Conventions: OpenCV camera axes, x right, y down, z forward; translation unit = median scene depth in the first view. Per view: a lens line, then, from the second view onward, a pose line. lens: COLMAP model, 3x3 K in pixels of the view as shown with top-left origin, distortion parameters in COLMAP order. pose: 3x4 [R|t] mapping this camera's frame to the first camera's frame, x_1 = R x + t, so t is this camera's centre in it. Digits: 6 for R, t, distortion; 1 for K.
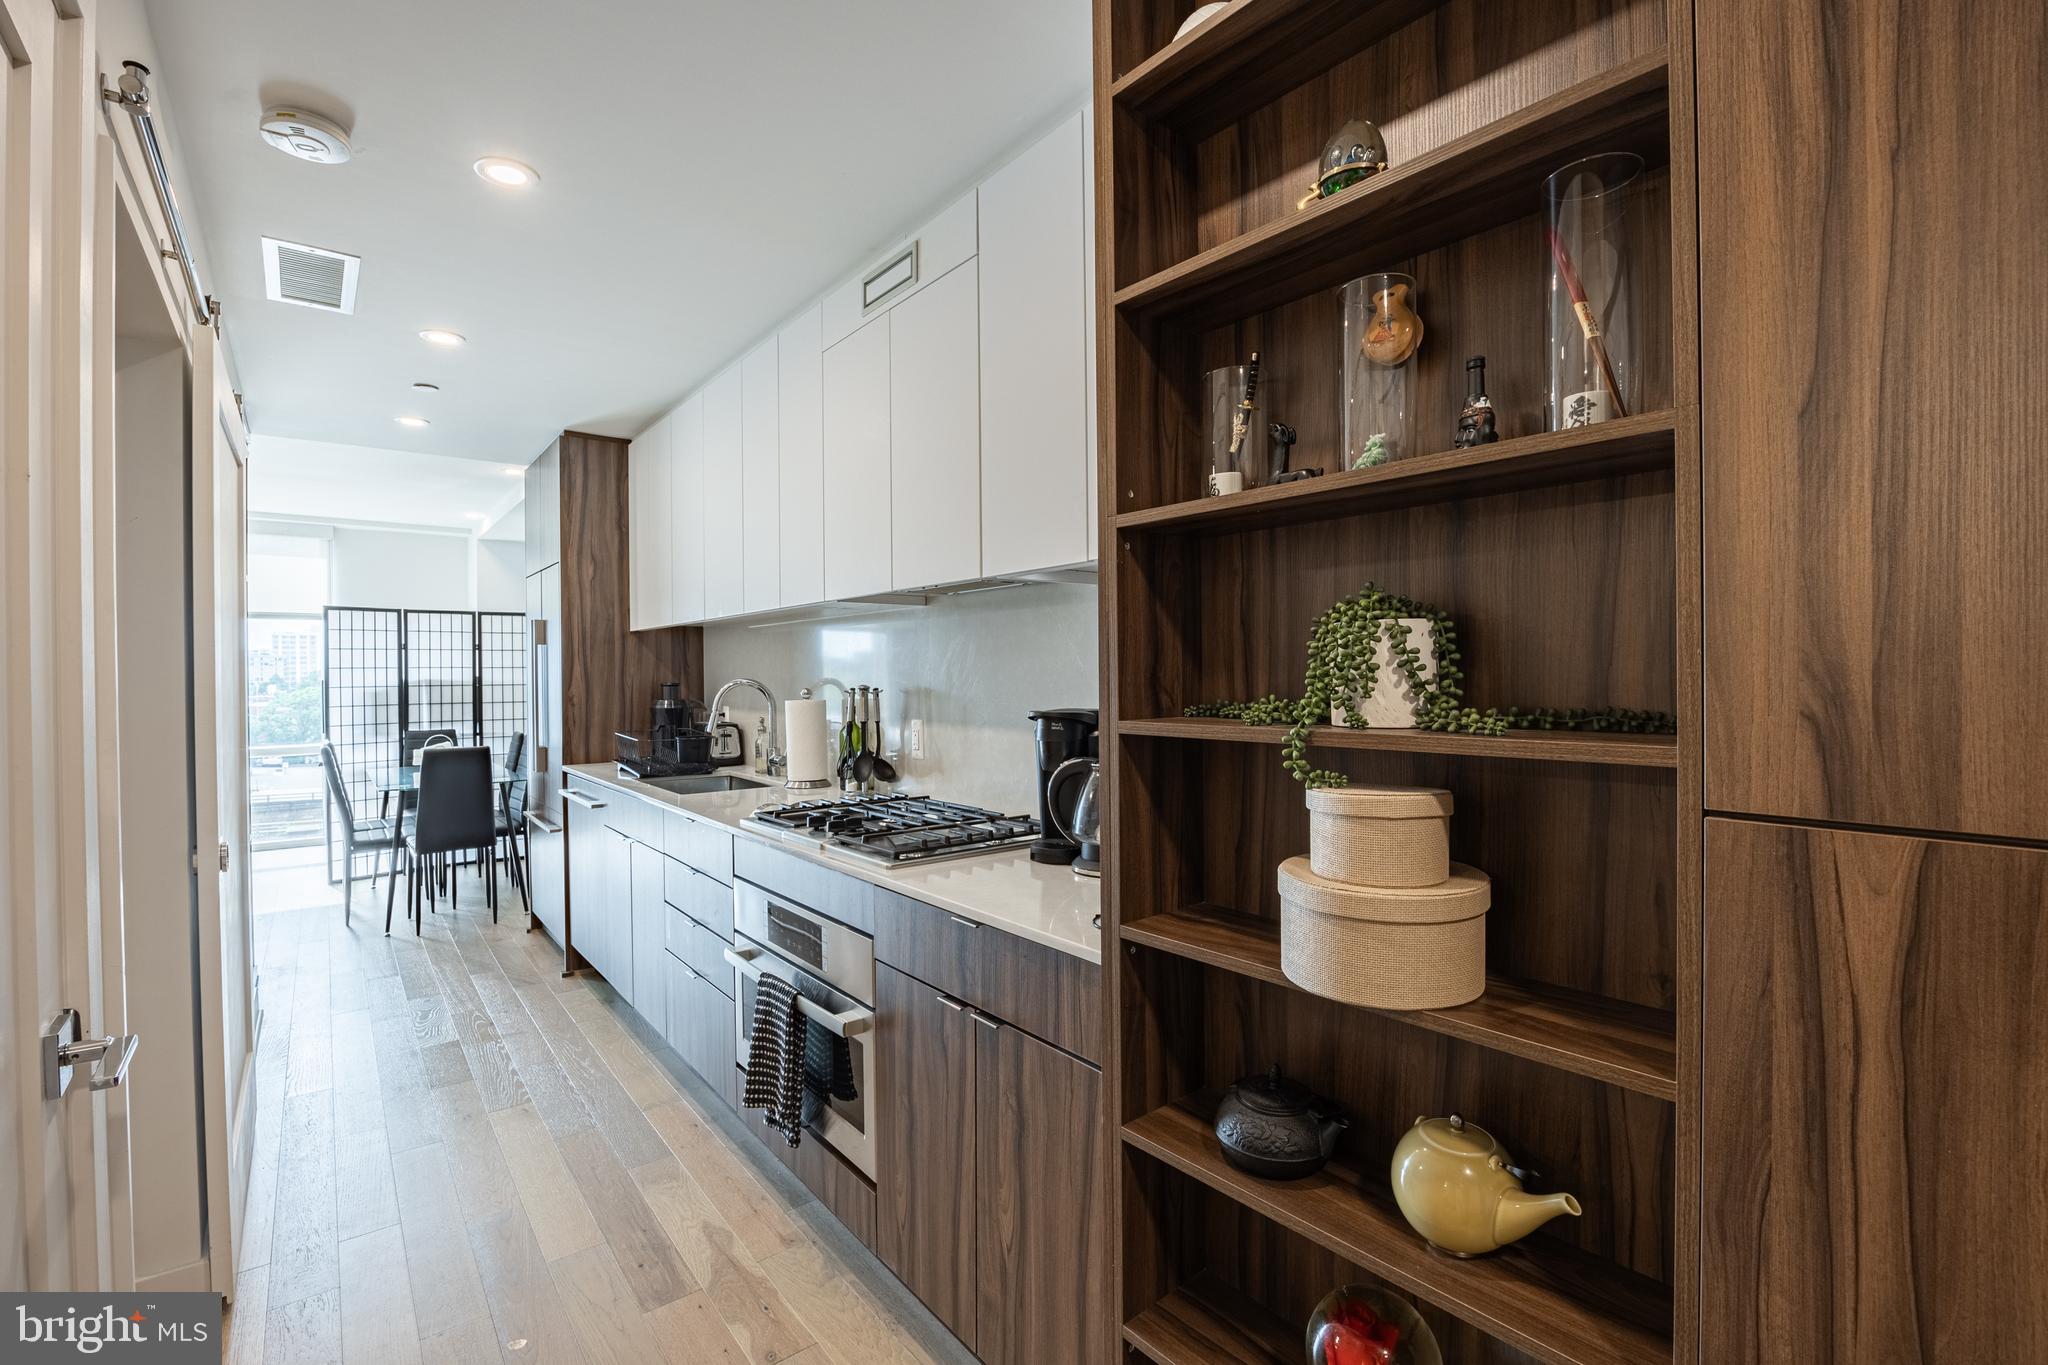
lens RADIAL K [[903.4, 0, 1016.1], [0, 903.4, 678.5], [0, 0, 1]] dist [-0.019128, -0.000098]
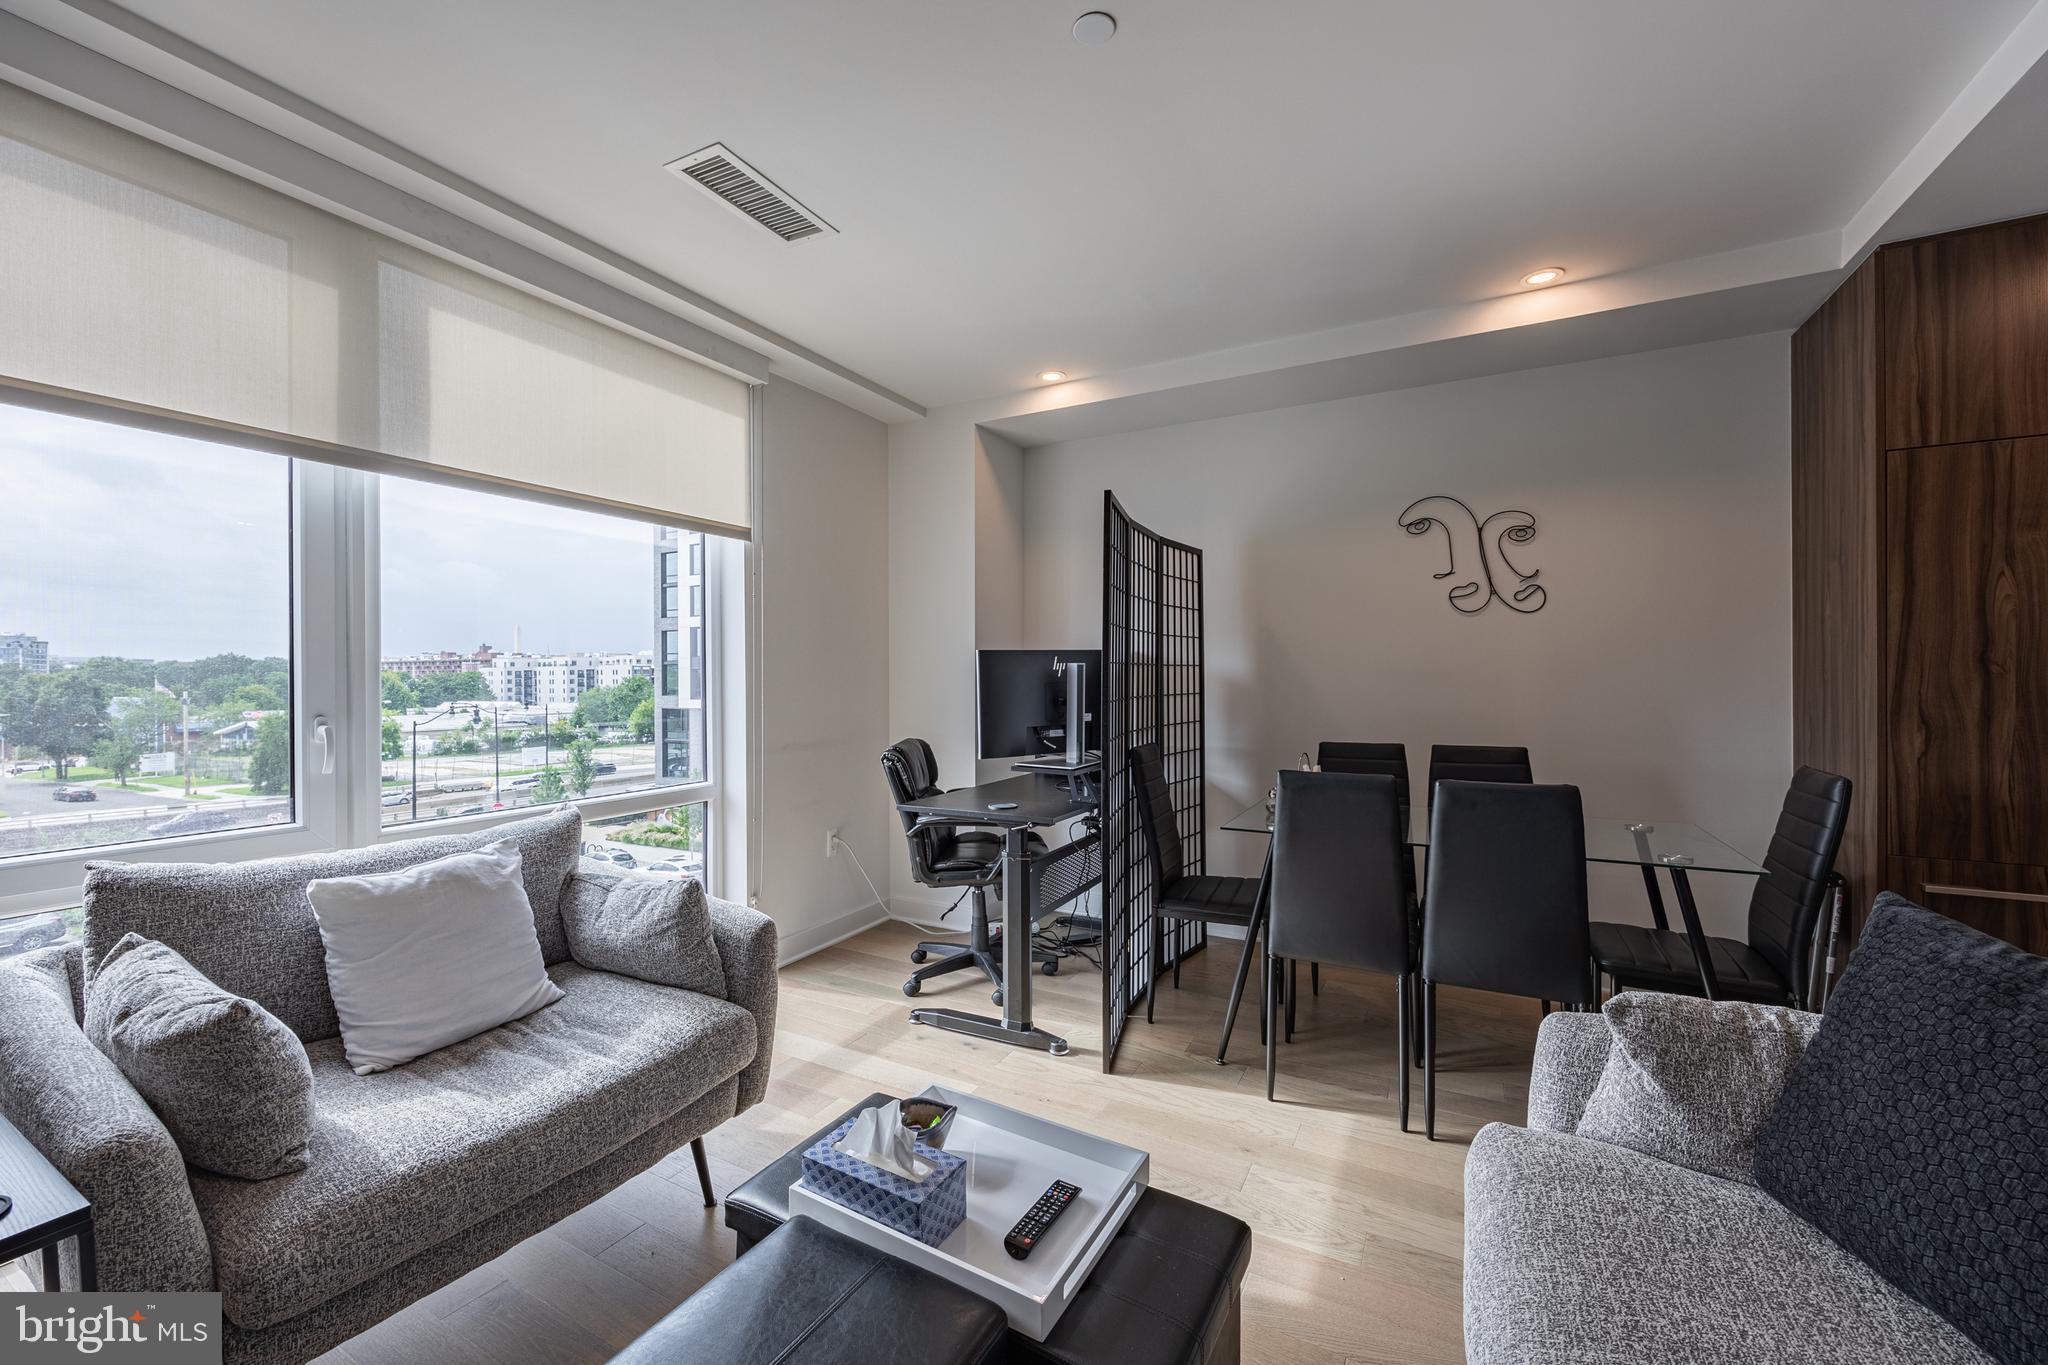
lens RADIAL K [[810.9, 0, 1019.5], [0, 810.9, 675.7], [0, 0, 1]] dist [-0.005712, 0.000190]
pose [[0.919896, 0.002812, 0.392152, -1.372867], [0.001864, 0.999932, -0.011542, 0.031654], [-0.392158, 0.011348, 0.919828, 0.863207]]
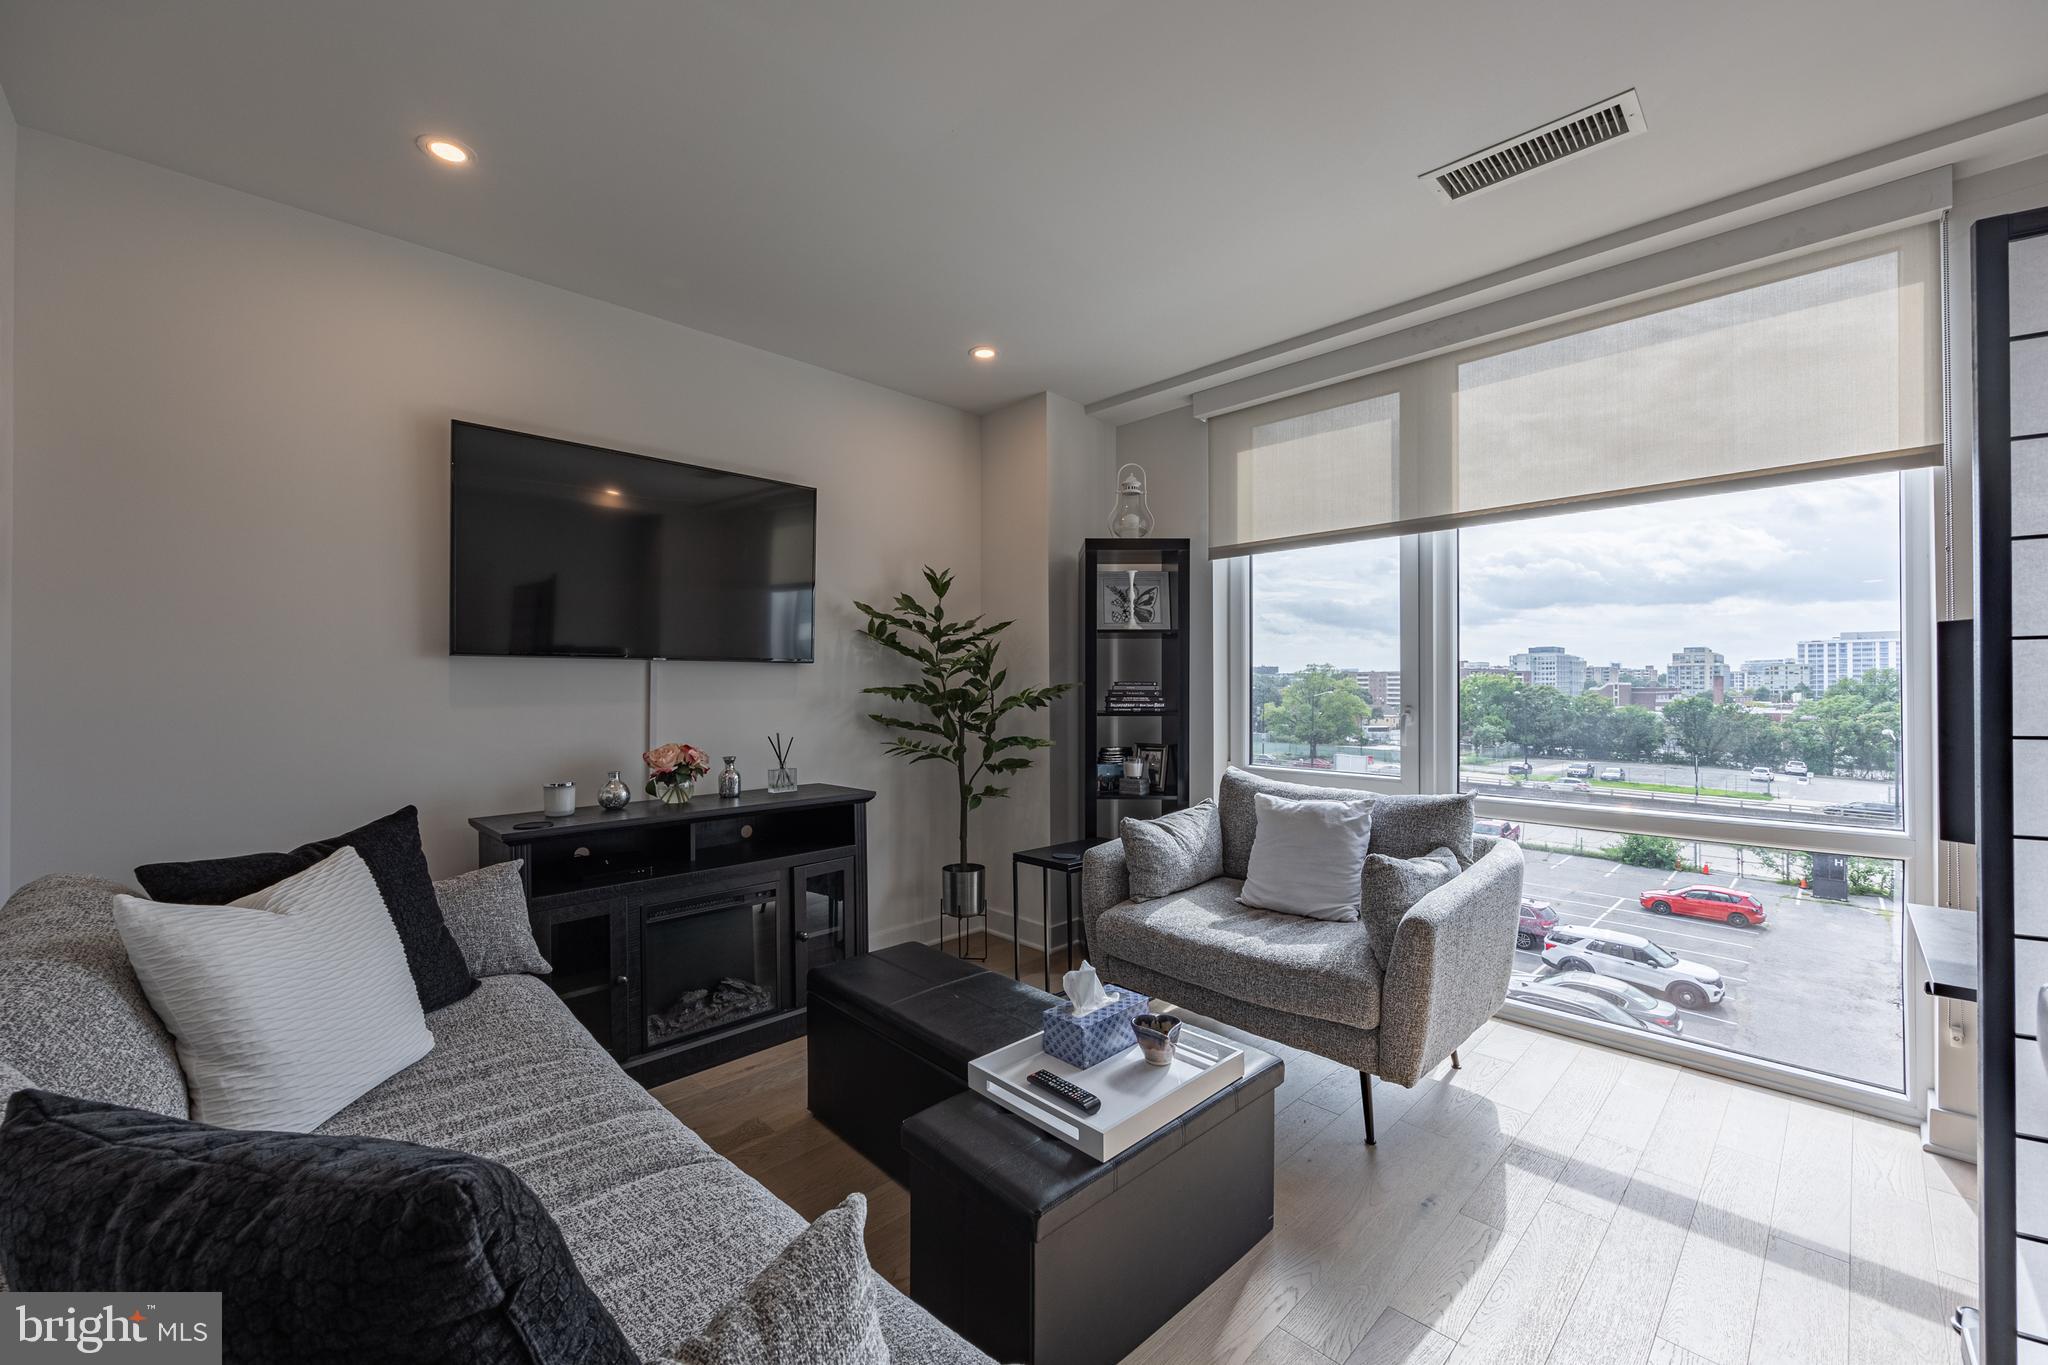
lens RADIAL K [[810.9, 0, 1022.3], [0, 810.9, 682.2], [0, 0, 1]] dist [-0.005712, 0.000190]
pose [[0.109325, 0.000826, -0.994006, -0.863161], [-0.006671, 0.999978, 0.000097, 0.029794], [0.993984, 0.006620, 0.109328, 1.070869]]
